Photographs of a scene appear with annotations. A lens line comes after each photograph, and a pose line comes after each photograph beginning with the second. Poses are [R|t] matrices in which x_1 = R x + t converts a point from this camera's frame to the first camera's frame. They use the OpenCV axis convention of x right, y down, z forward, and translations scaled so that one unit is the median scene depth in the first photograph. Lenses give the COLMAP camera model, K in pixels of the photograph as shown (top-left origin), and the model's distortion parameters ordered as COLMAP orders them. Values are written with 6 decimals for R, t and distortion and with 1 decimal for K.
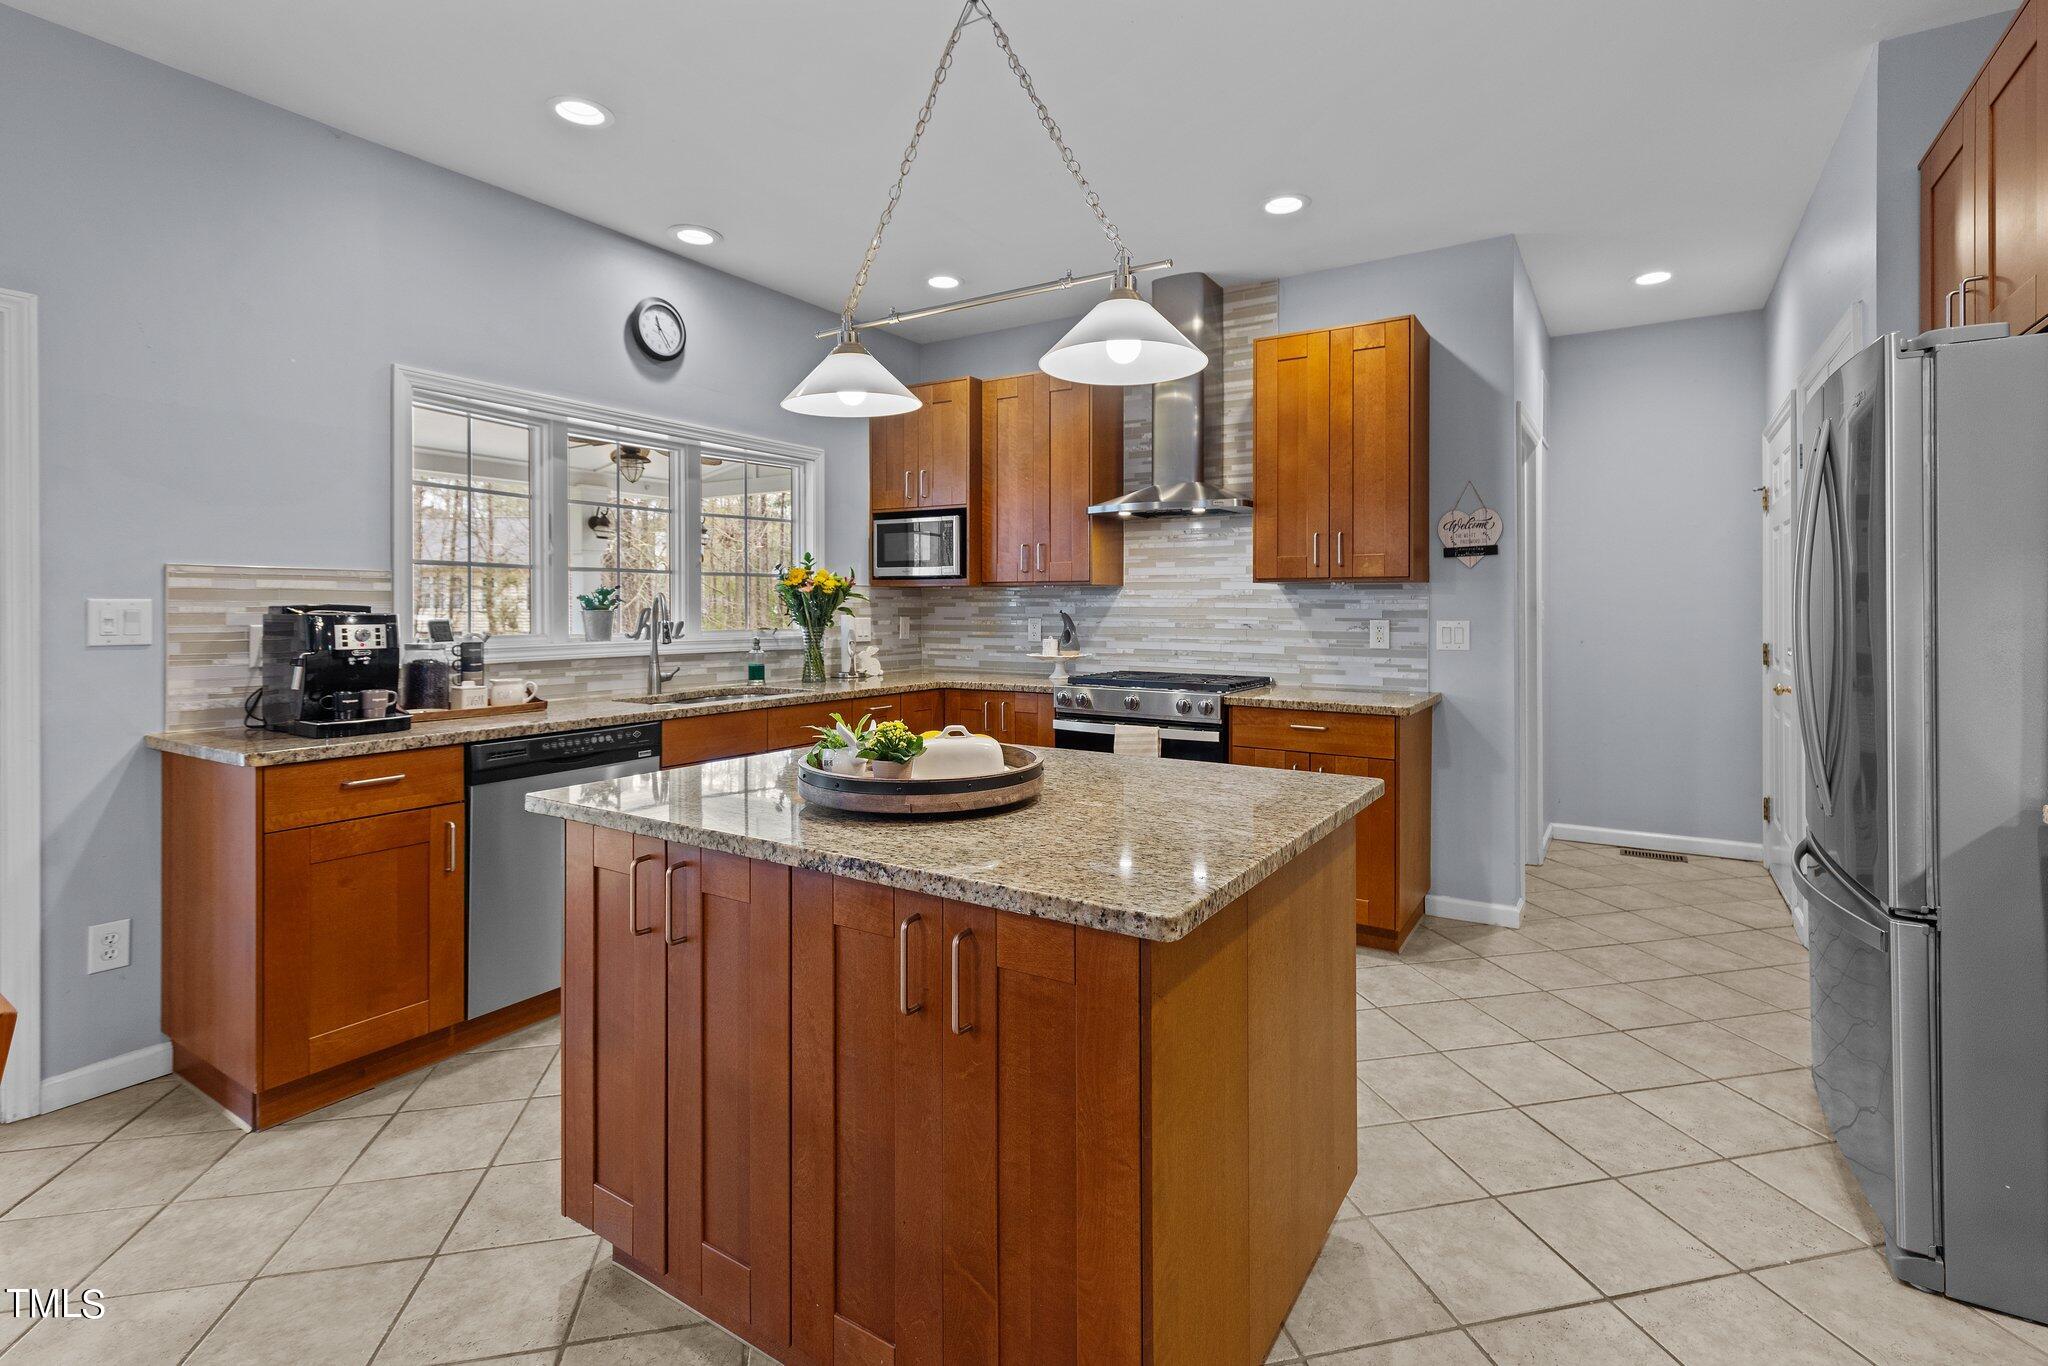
lens RADIAL K [[942.7, 0, 1032.7], [0, 942.7, 614.8], [0, 0, 1]] dist [0.003529, 0.000216]
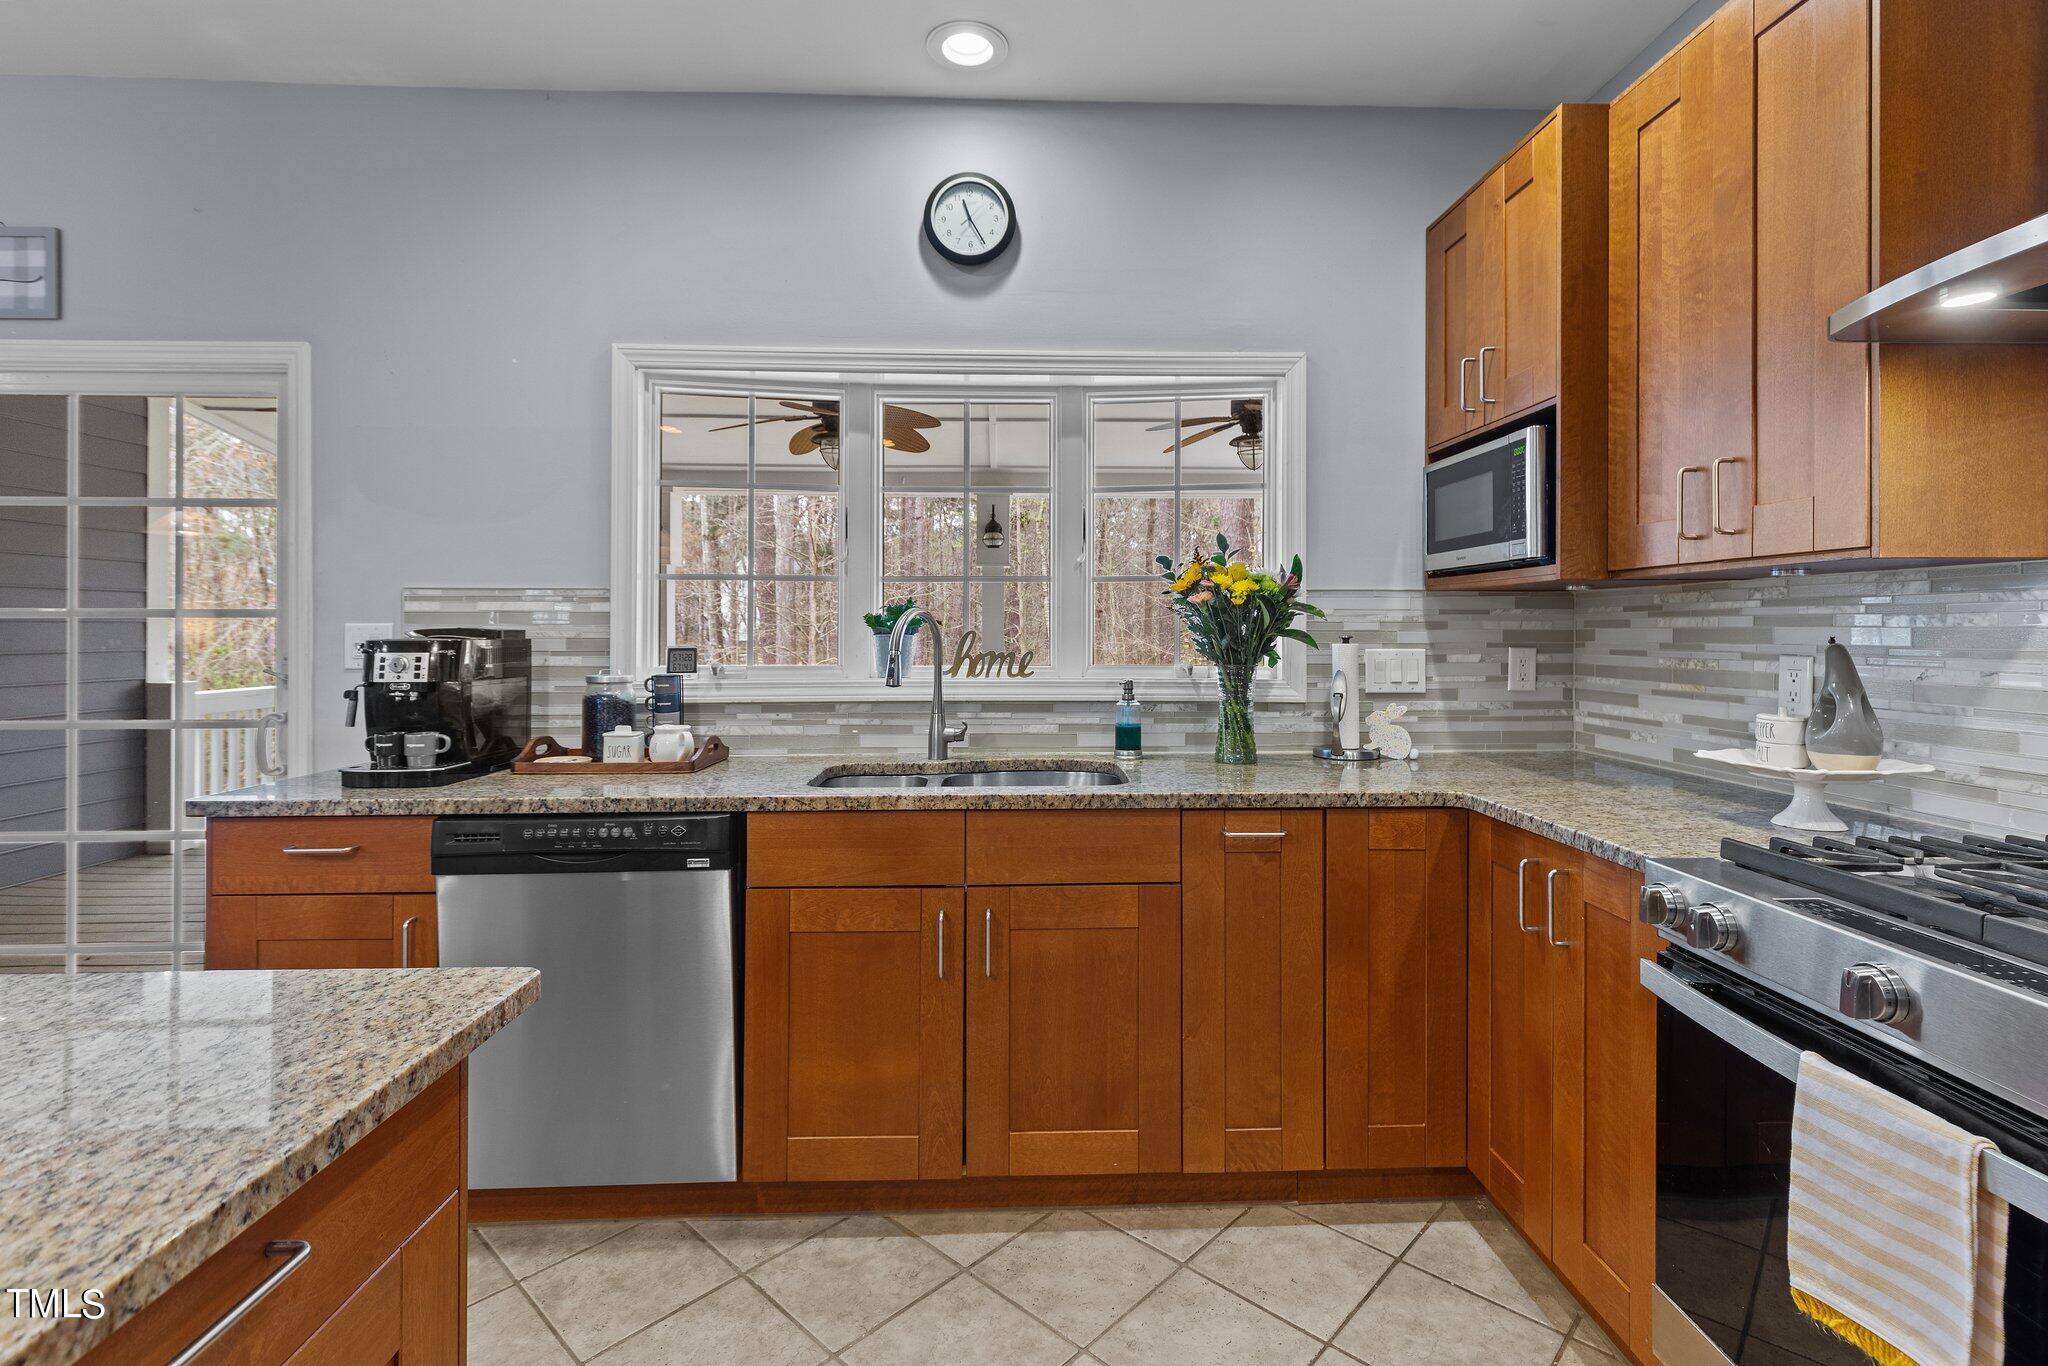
lens RADIAL K [[951.6, 0, 1037.1], [0, 951.6, 627.3], [0, 0, 1]] dist [0.004326, 0.000514]
pose [[0.566515, -0.003378, -0.824045, 0.193628], [-0.004619, 0.999963, -0.007275, -0.005372], [0.824039, 0.007927, 0.566478, 0.656355]]
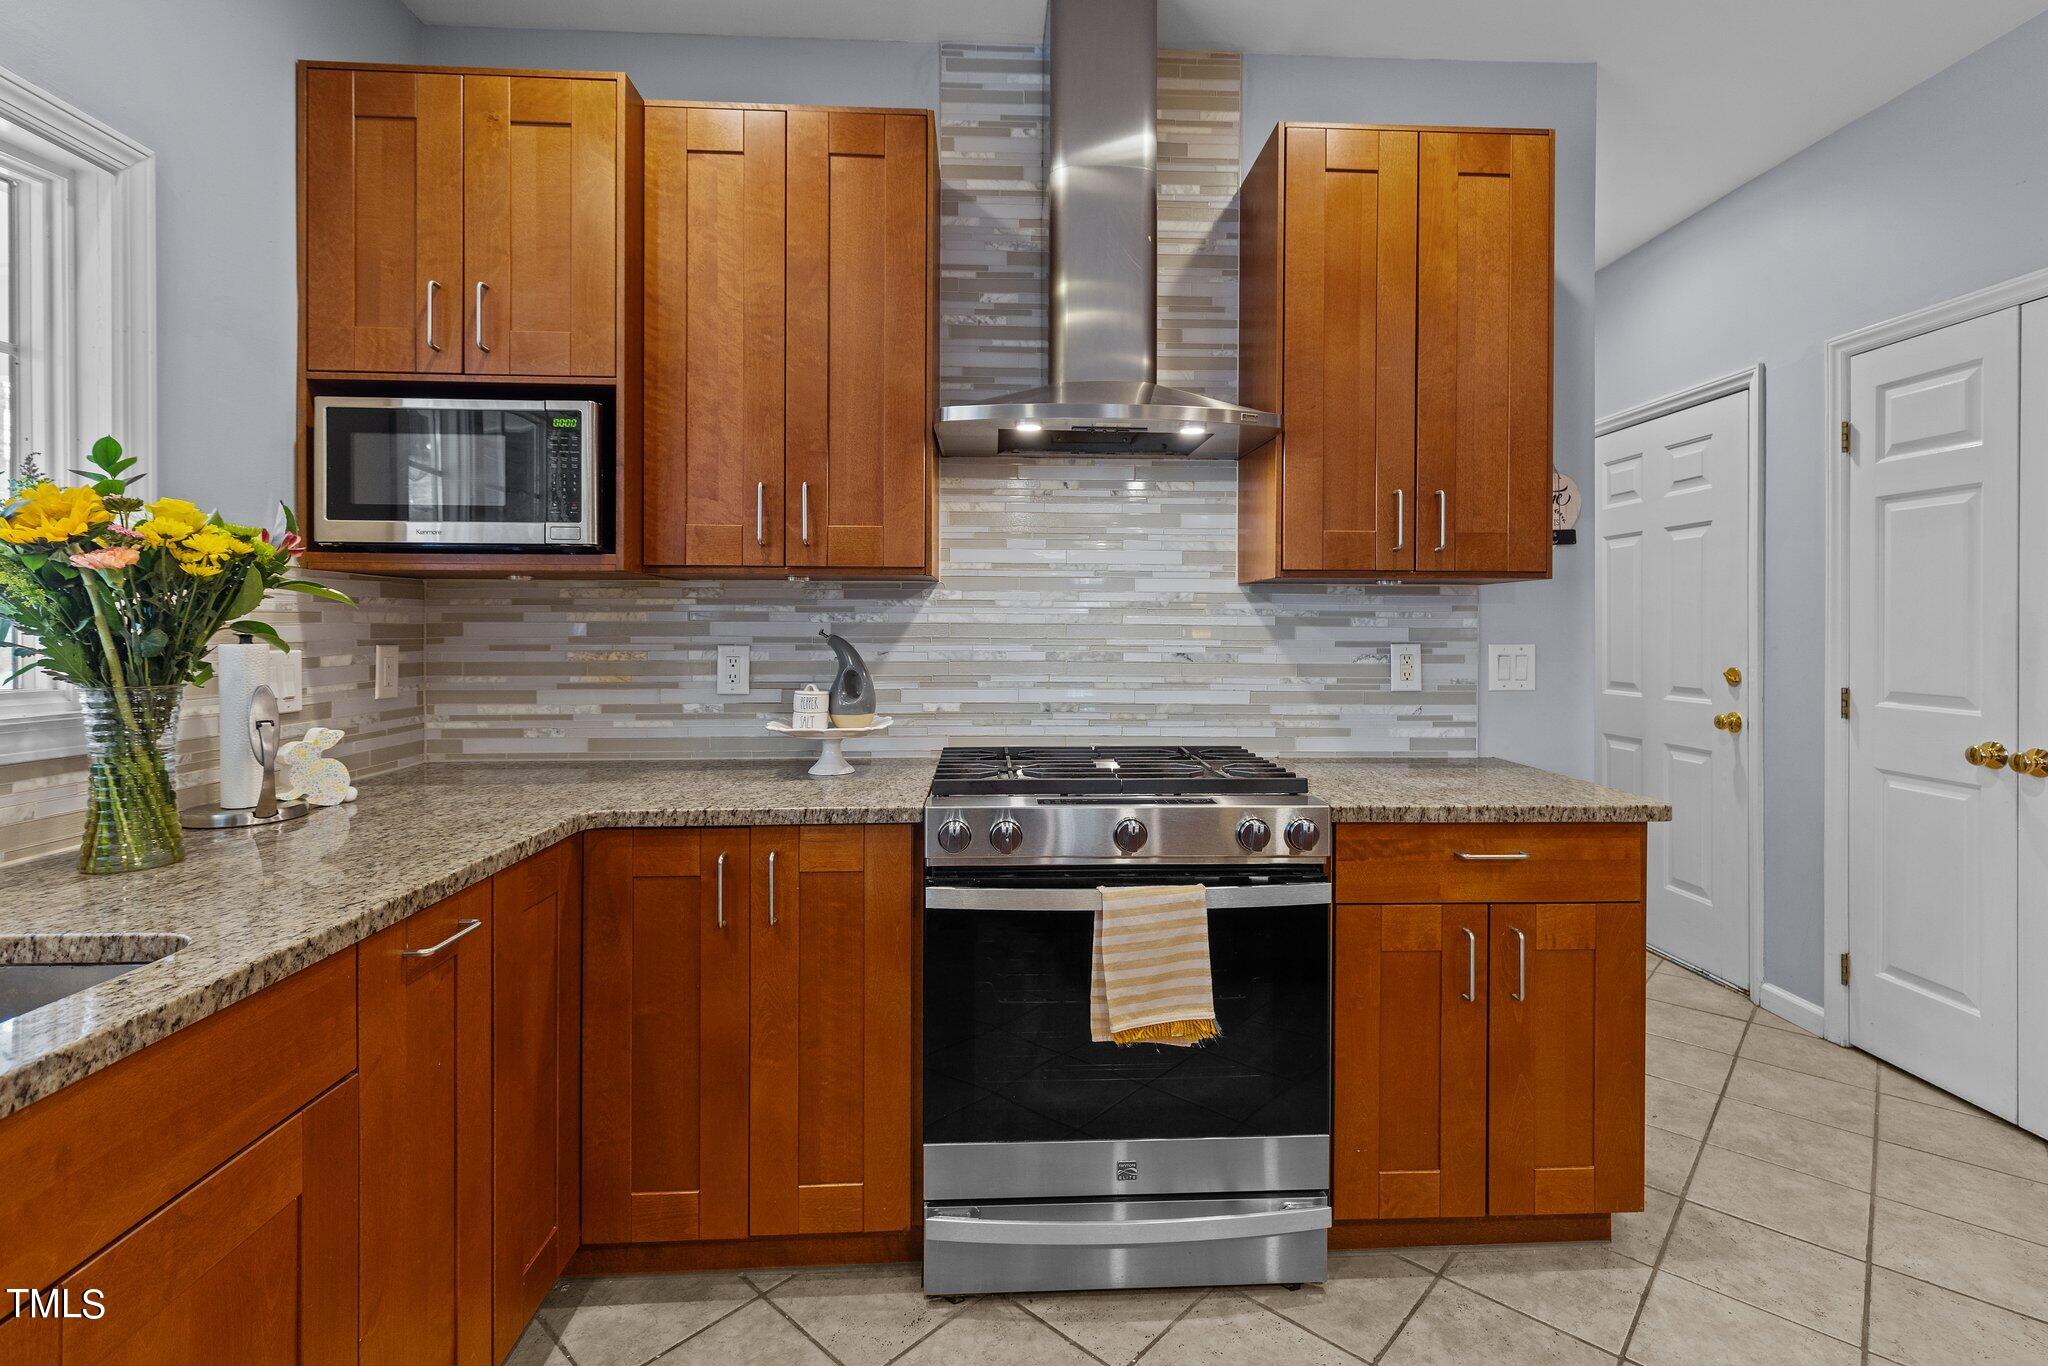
lens RADIAL K [[946.5, 0, 1035.4], [0, 946.5, 631.6], [0, 0, 1]] dist [0.006662, 0.000340]
pose [[0.816780, -0.003023, 0.576942, -0.194364], [0.003715, 0.999993, -0.000021, -0.003909], [-0.576938, 0.002160, 0.816785, 0.656831]]
